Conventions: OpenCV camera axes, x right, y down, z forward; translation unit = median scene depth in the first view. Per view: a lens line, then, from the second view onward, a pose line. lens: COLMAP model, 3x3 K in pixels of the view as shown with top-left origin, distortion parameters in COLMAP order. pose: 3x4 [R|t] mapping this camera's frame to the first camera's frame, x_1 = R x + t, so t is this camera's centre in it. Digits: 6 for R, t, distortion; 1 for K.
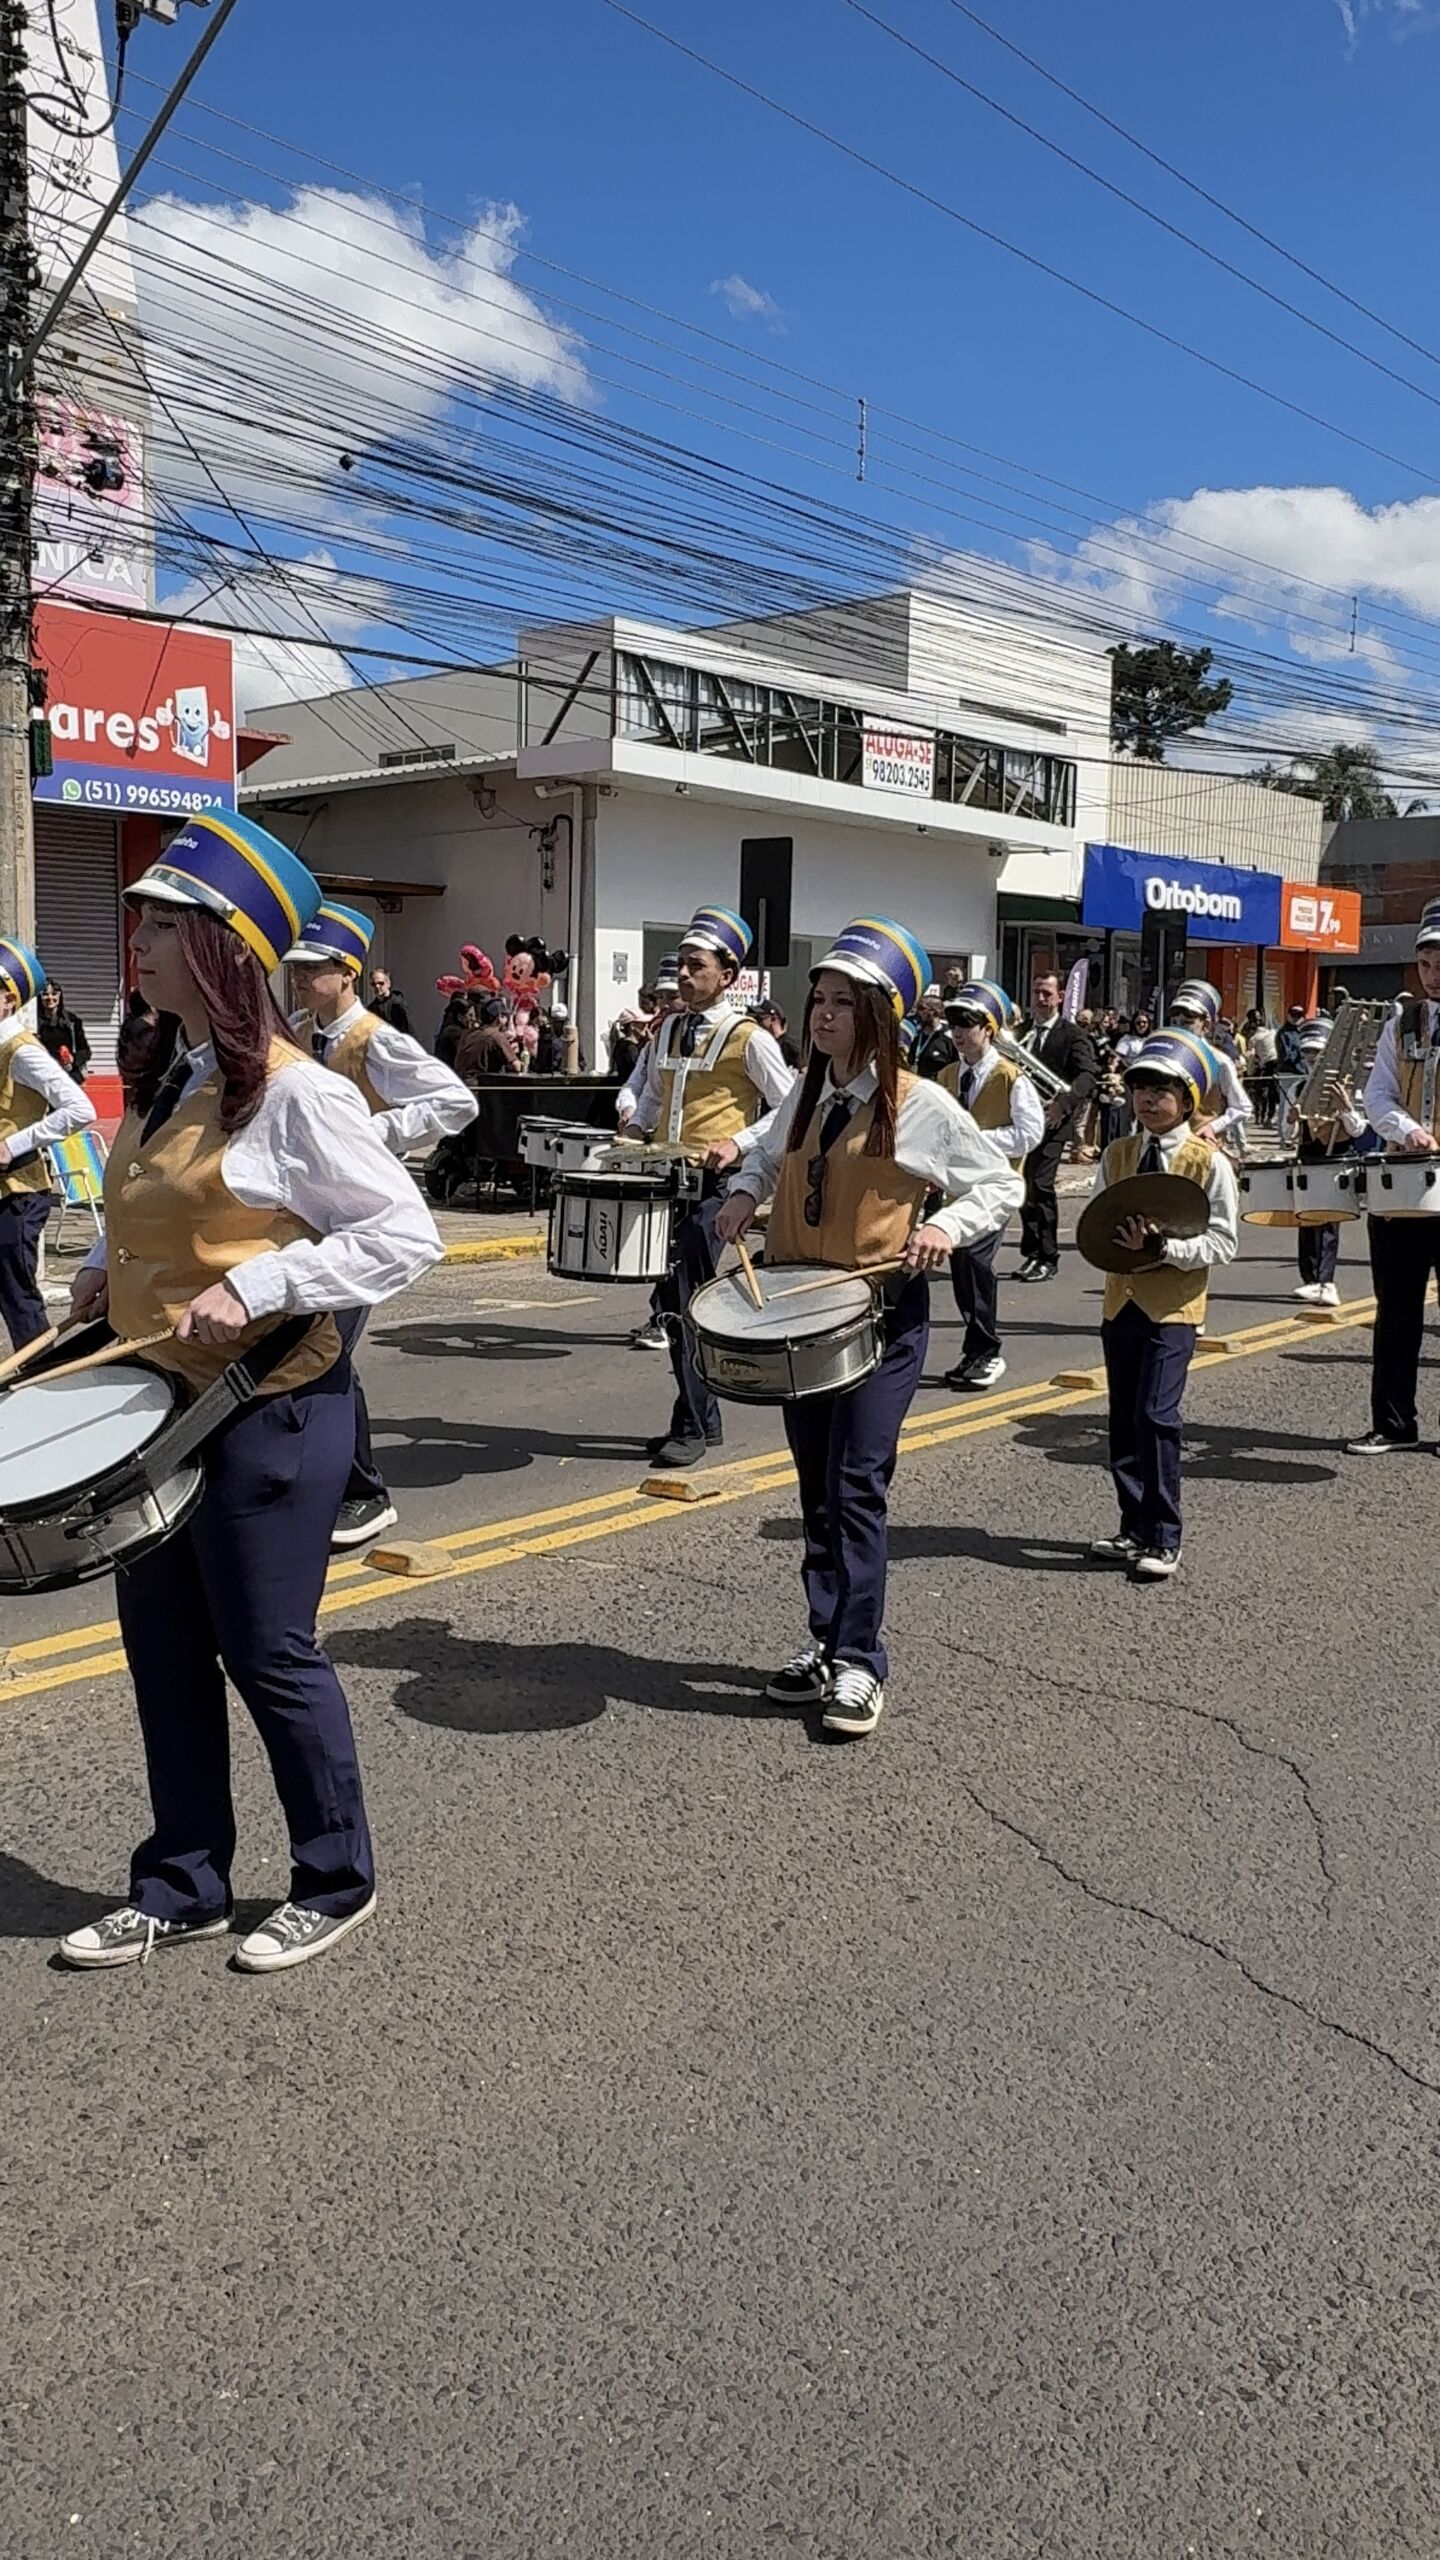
lens RADIAL K [[1957.0, 0, 715.5], [0, 1957.0, 1283.1], [0, 0, 1]] dist [-0.040815, 0.061440]
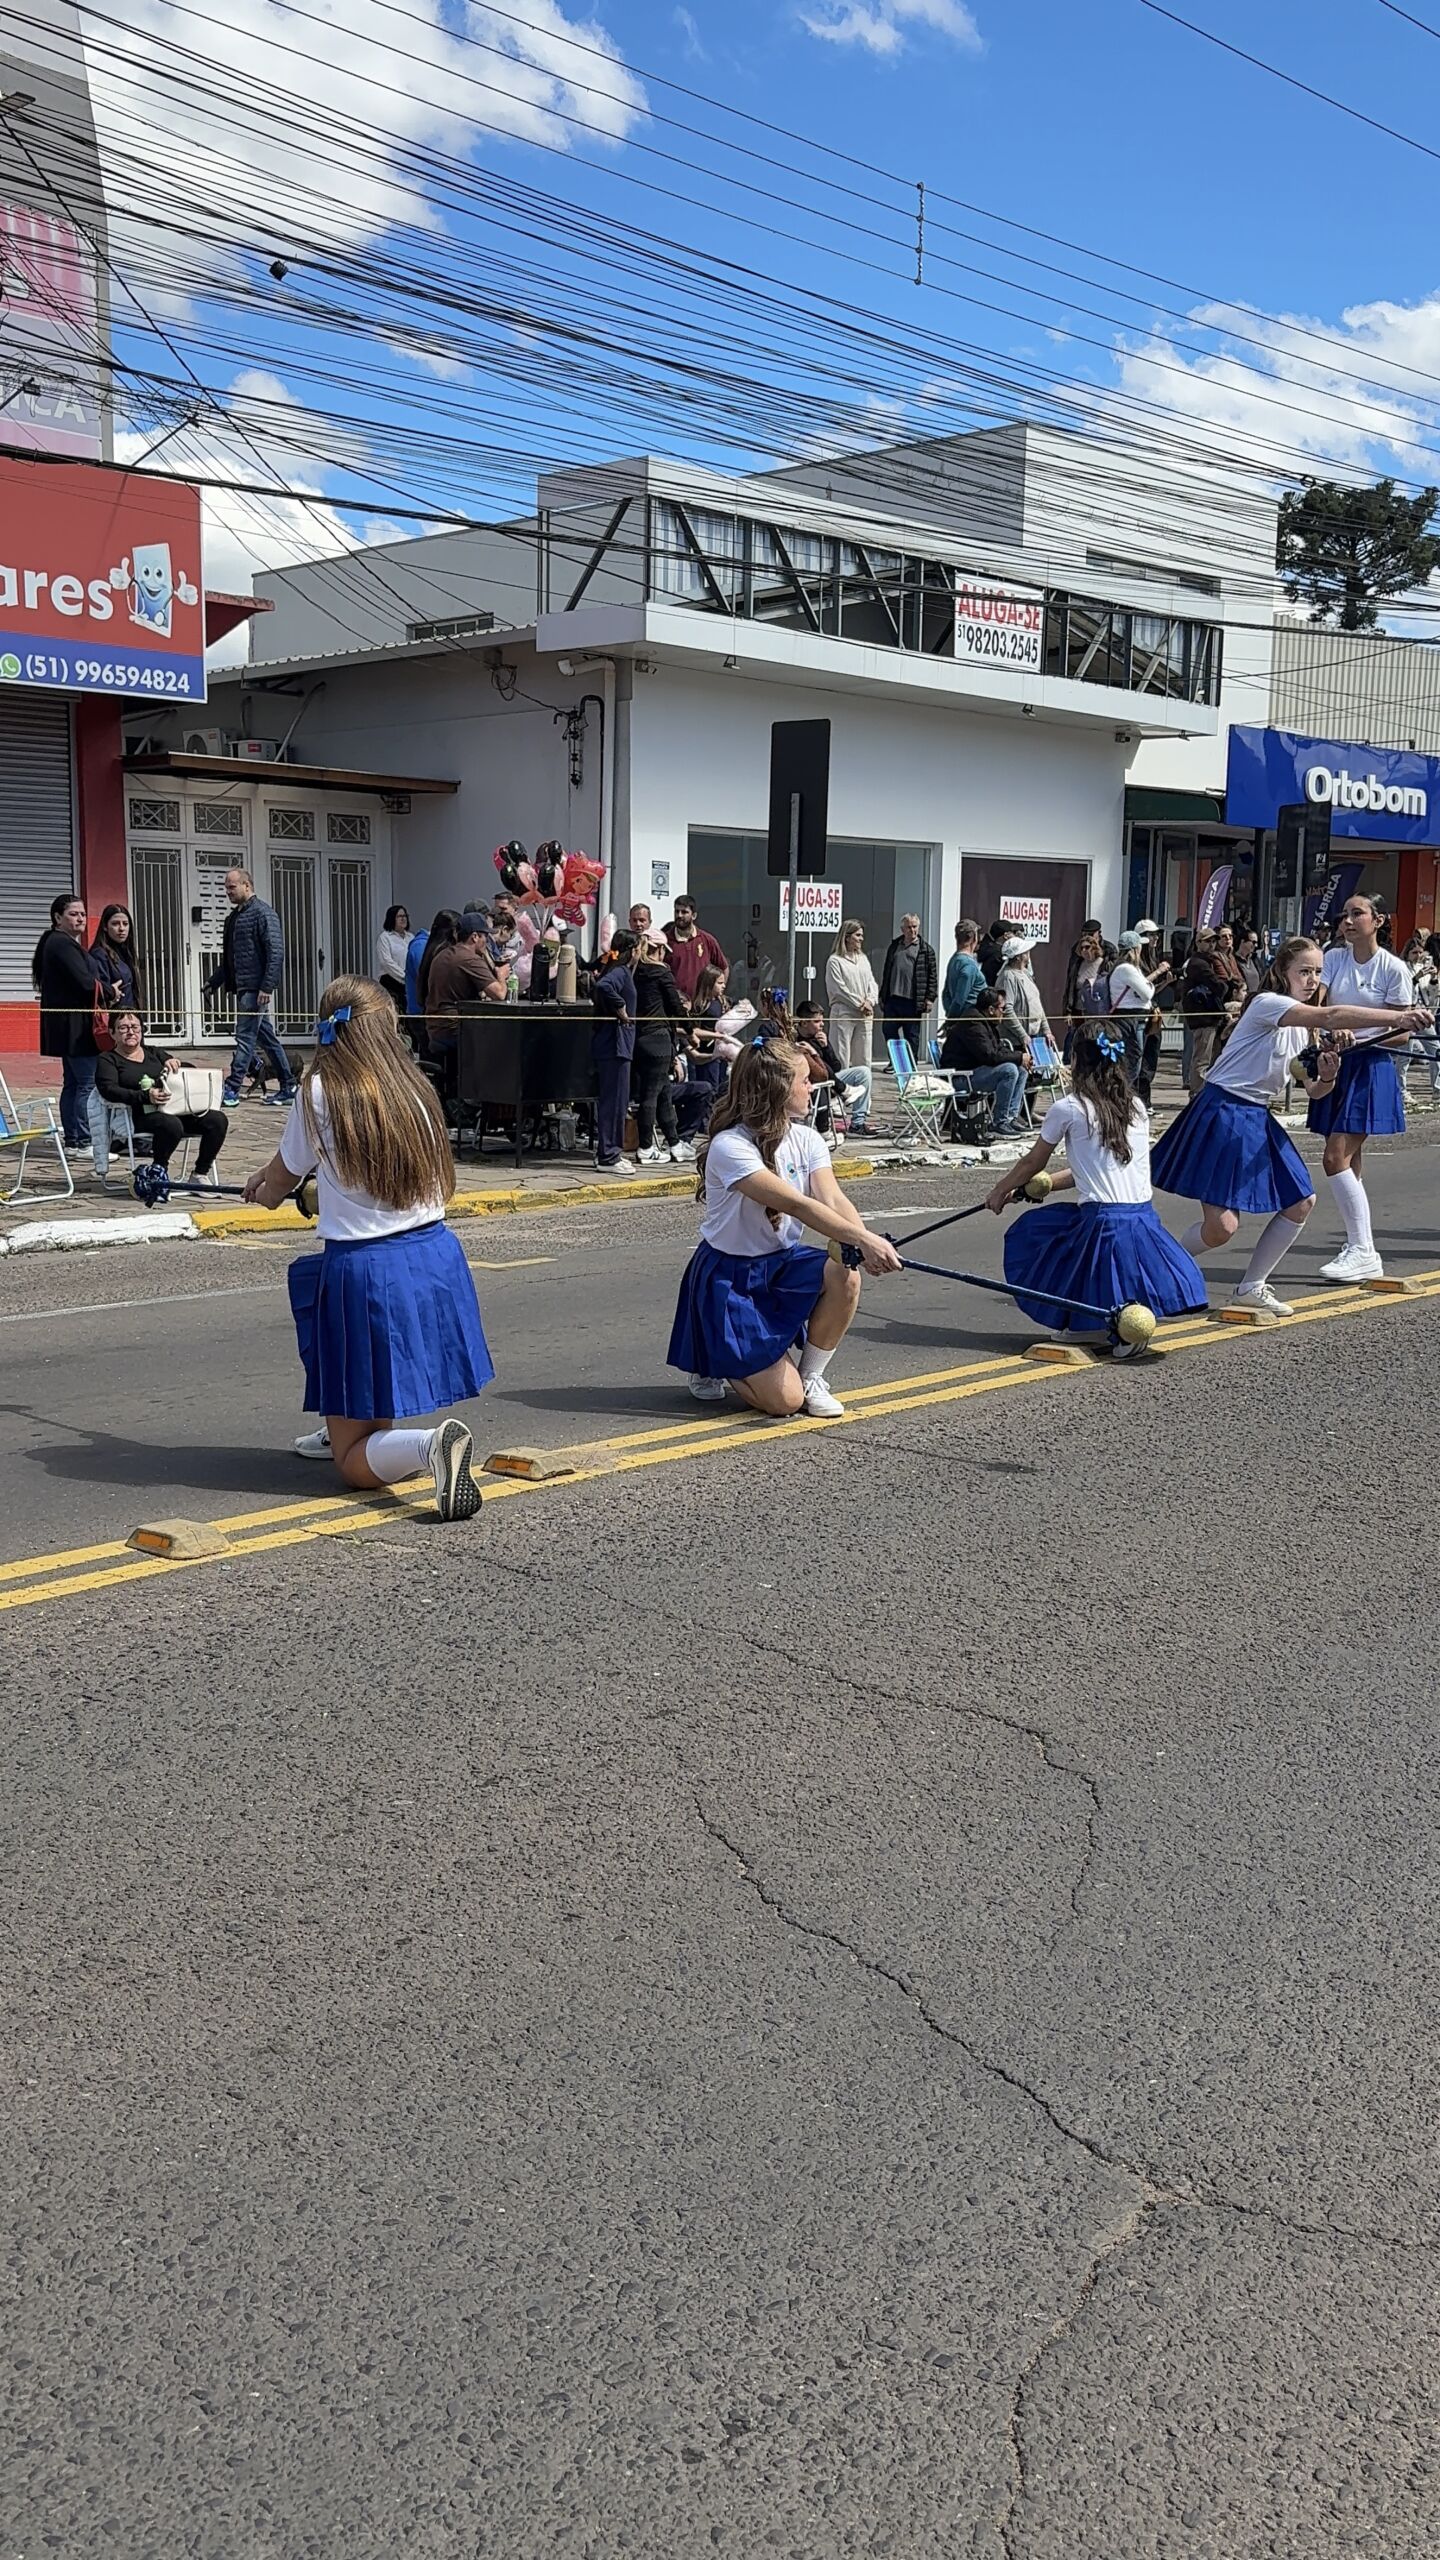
lens RADIAL K [[2296.9, 0, 704.3], [0, 2296.9, 1317.6], [0, 0, 1]] dist [0.027387, -0.013293]
pose [[0.998291, 0.009293, -0.057695, 0.035227], [-0.007724, 0.999596, 0.027357, 0.003112], [0.057926, -0.026865, 0.997959, -0.002751]]
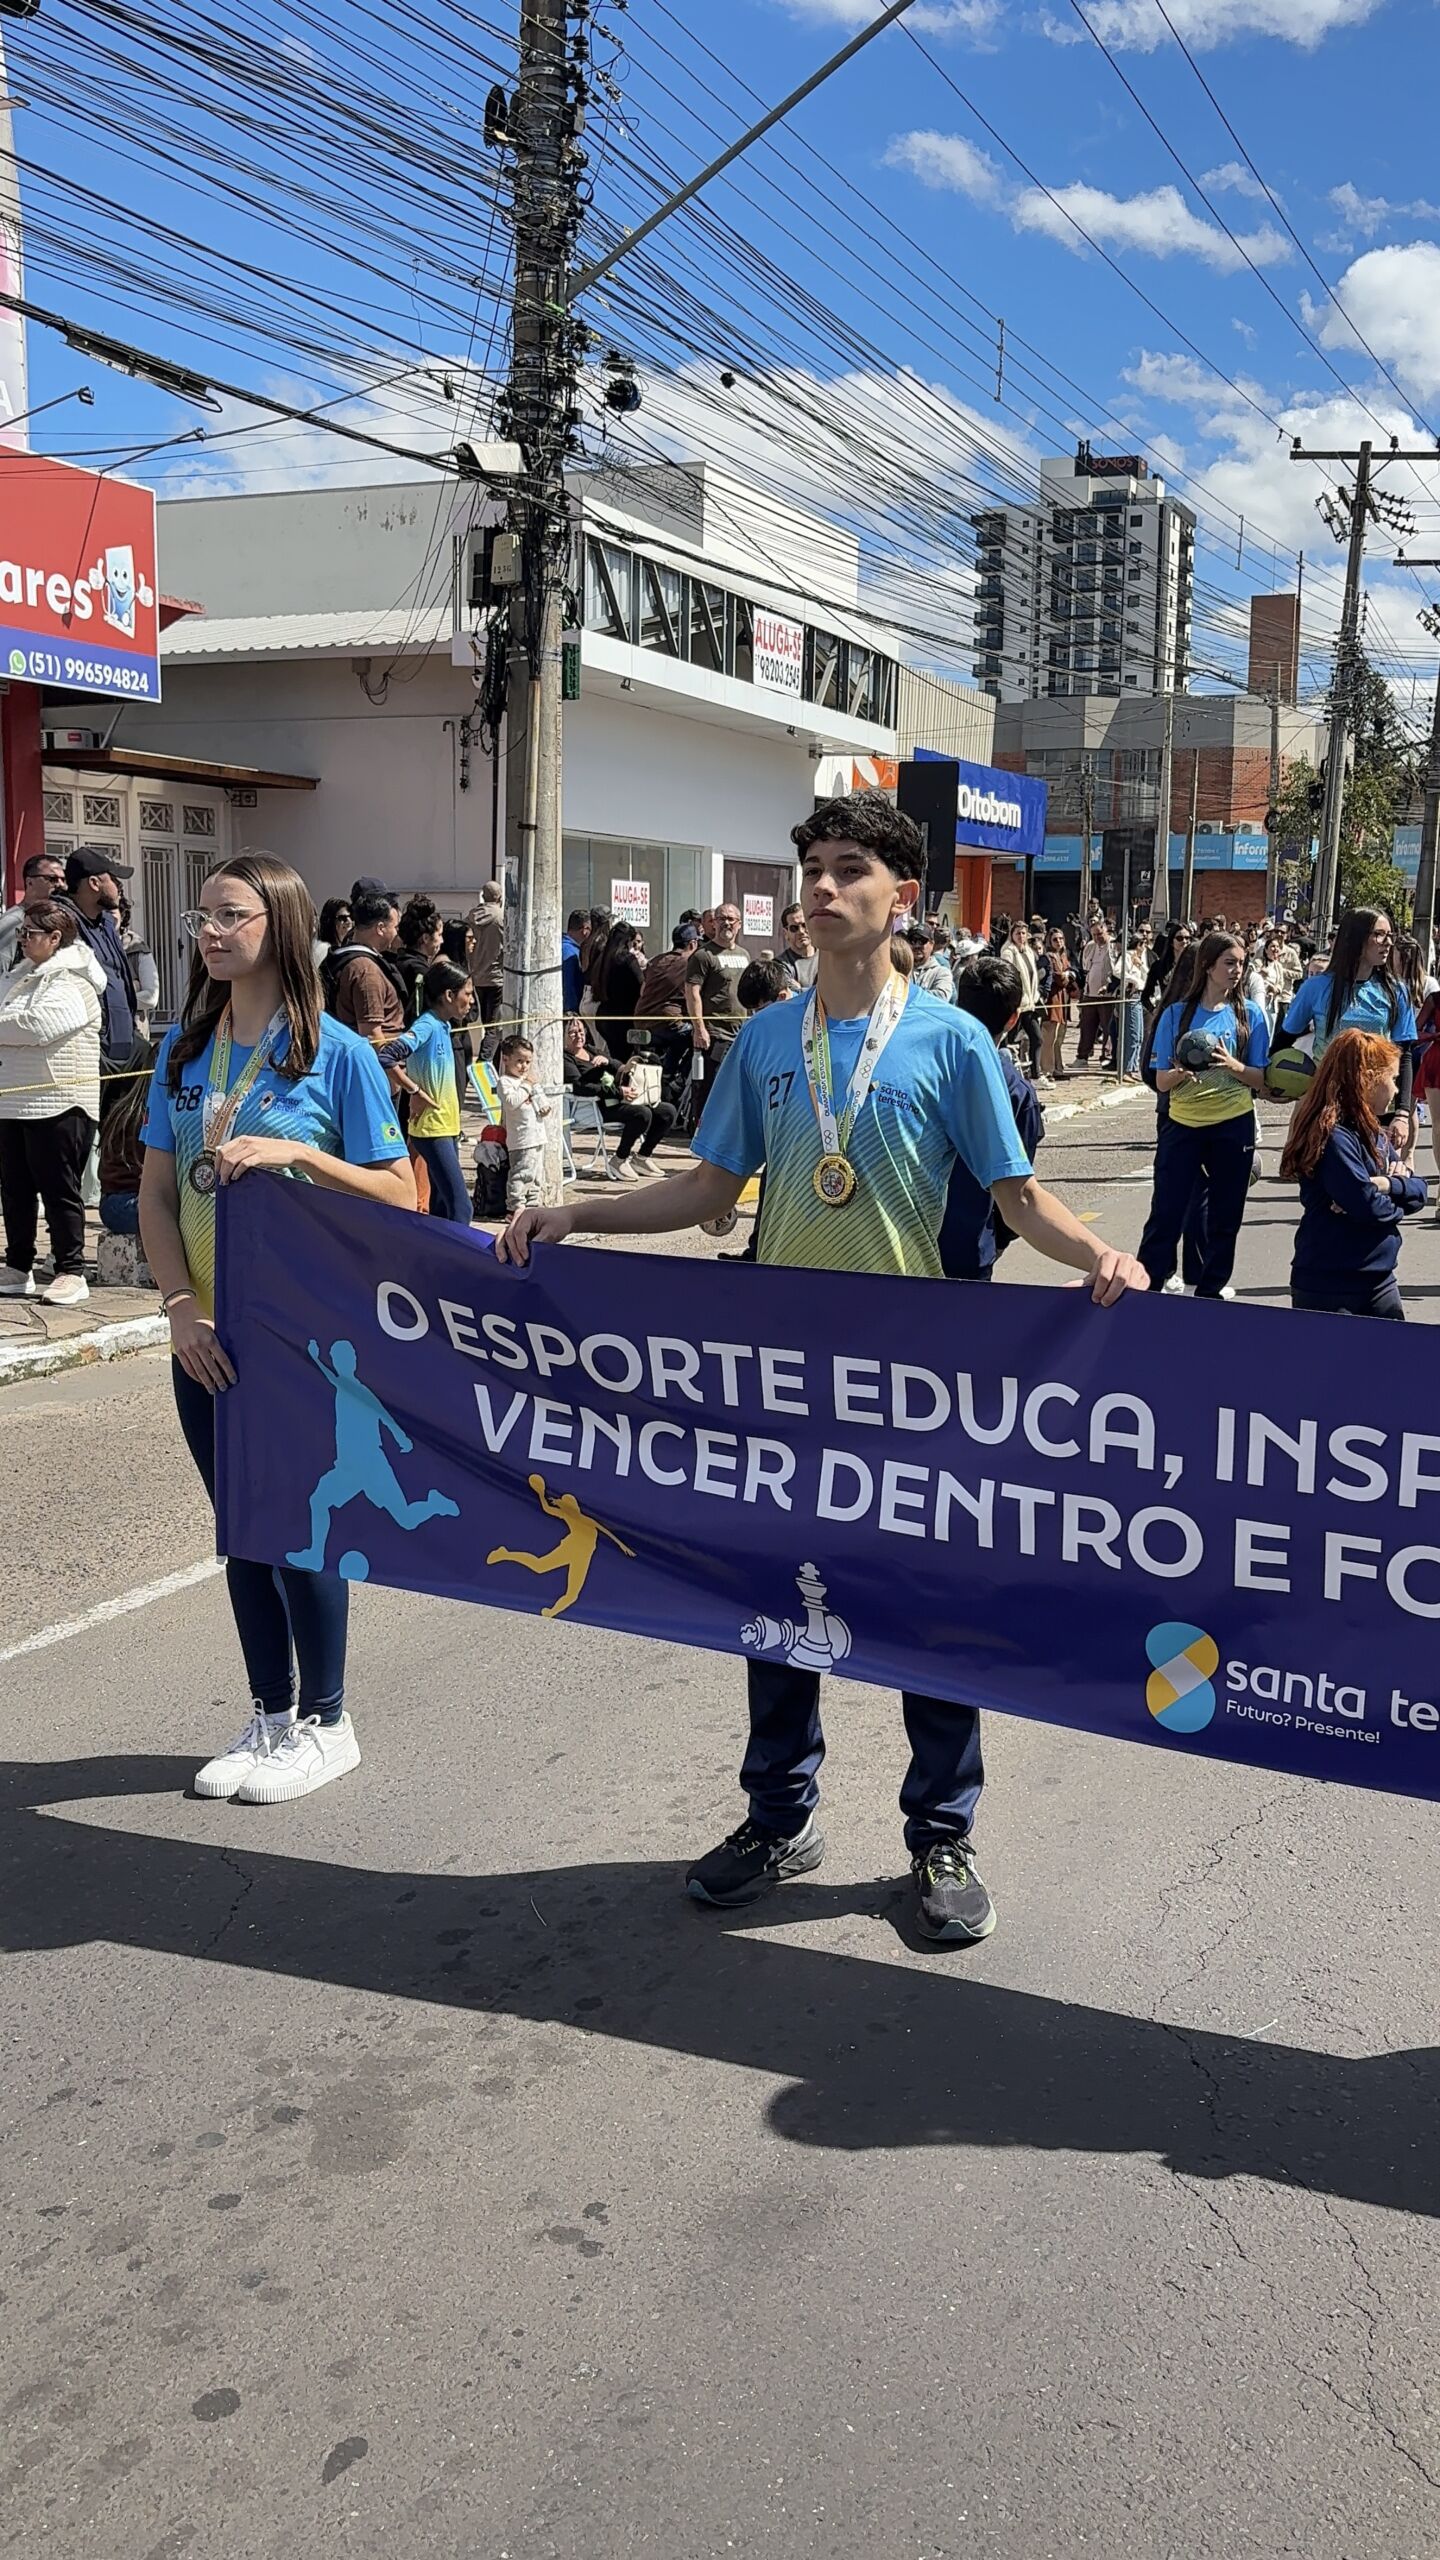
lens RADIAL K [[2296.9, 0, 772.5], [0, 2296.9, 1281.2], [0, 0, 1]] dist [0.027387, -0.013293]
pose [[0.951473, -0.037639, 0.305421, -0.333414], [0.030247, 0.999125, 0.028899, 0.000842], [-0.306241, -0.018258, 0.951779, -0.077879]]
